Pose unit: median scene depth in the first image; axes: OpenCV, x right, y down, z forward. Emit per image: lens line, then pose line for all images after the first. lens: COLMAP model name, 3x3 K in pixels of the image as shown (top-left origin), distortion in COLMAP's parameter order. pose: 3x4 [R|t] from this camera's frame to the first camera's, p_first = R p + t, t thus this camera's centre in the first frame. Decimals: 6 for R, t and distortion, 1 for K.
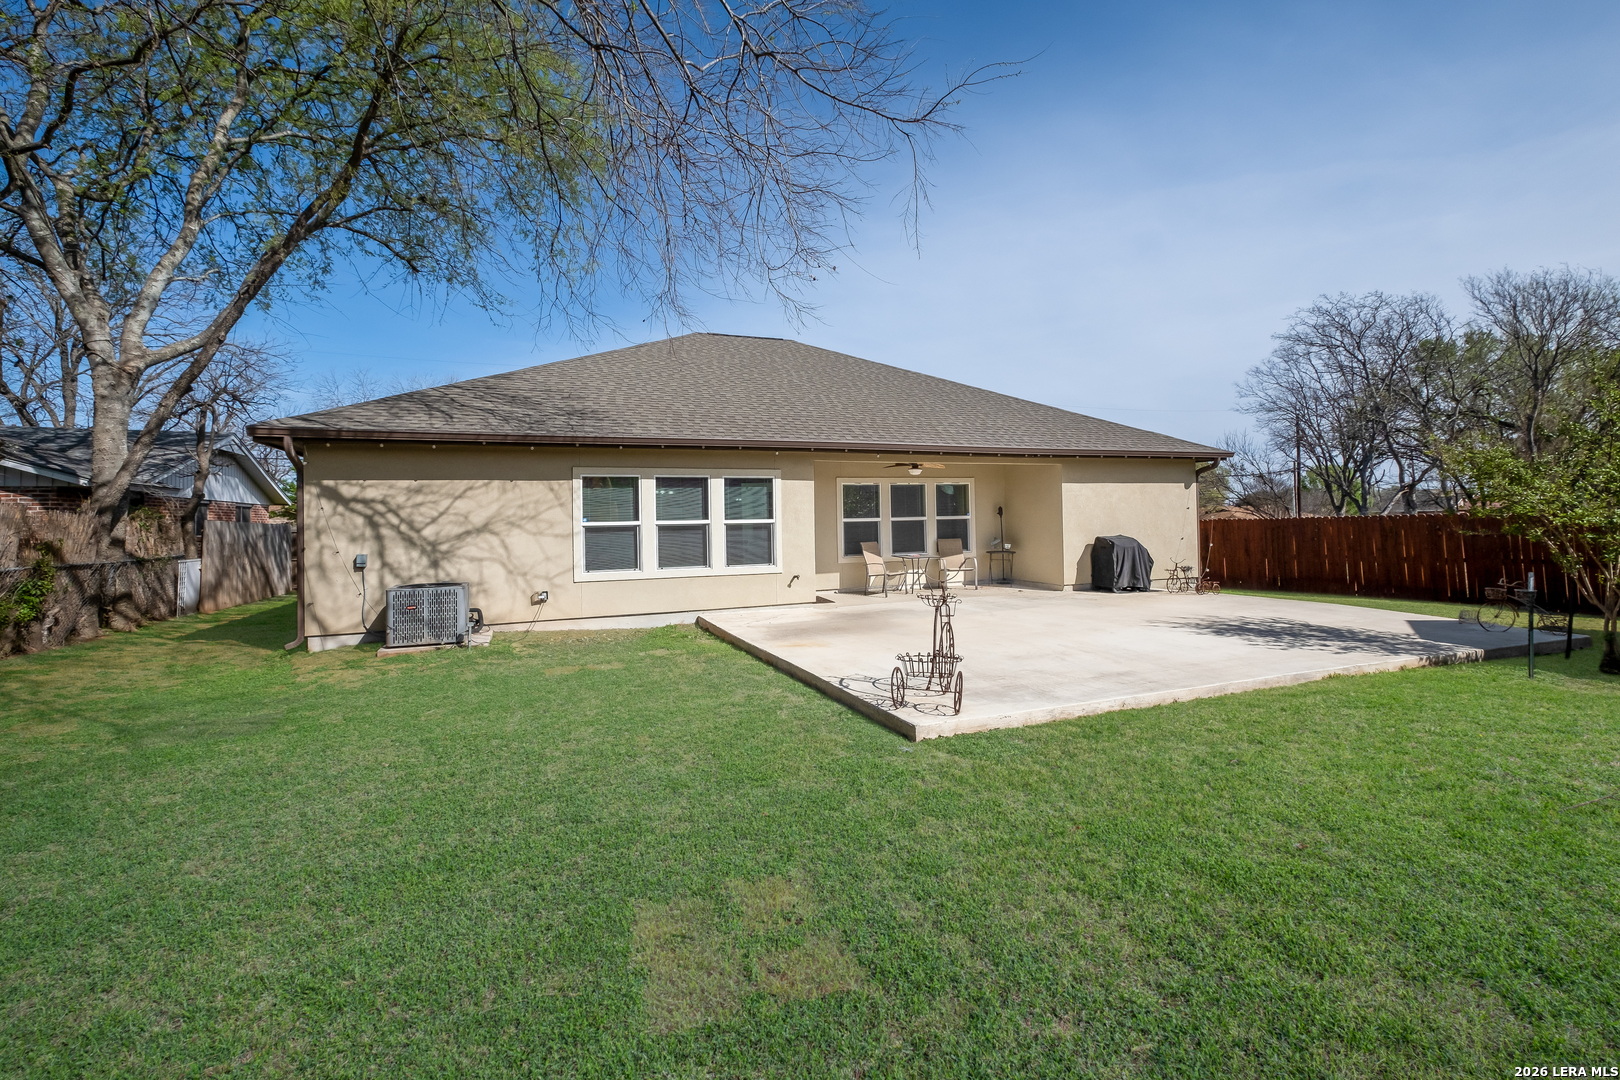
lens RADIAL K [[705.1, 0, 793.7], [0, 705.1, 528.0], [0, 0, 1]] dist [0.004361, -0.000926]
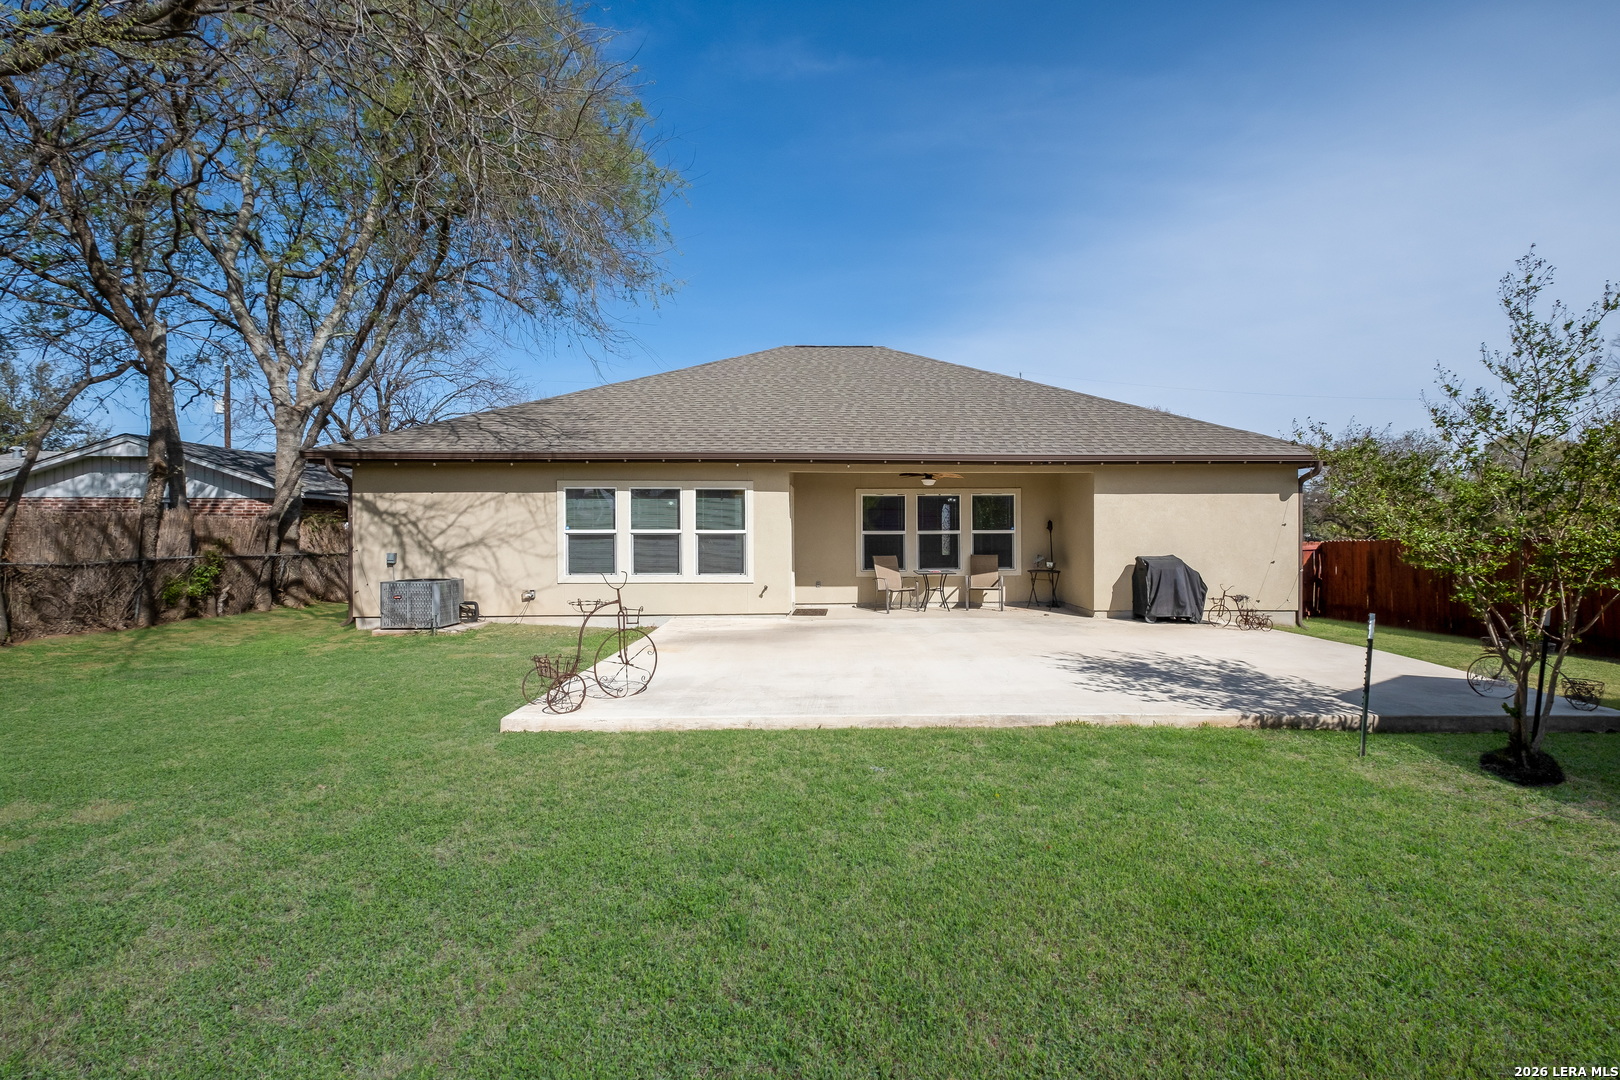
lens RADIAL K [[705.1, 0, 792.9], [0, 705.1, 553.4], [0, 0, 1]] dist [0.004361, -0.000926]
pose [[0.946219, 0.024715, -0.322580, 0.356366], [-0.019159, 0.999609, 0.020389, -0.000776], [0.322958, -0.013112, 0.946322, 0.057204]]
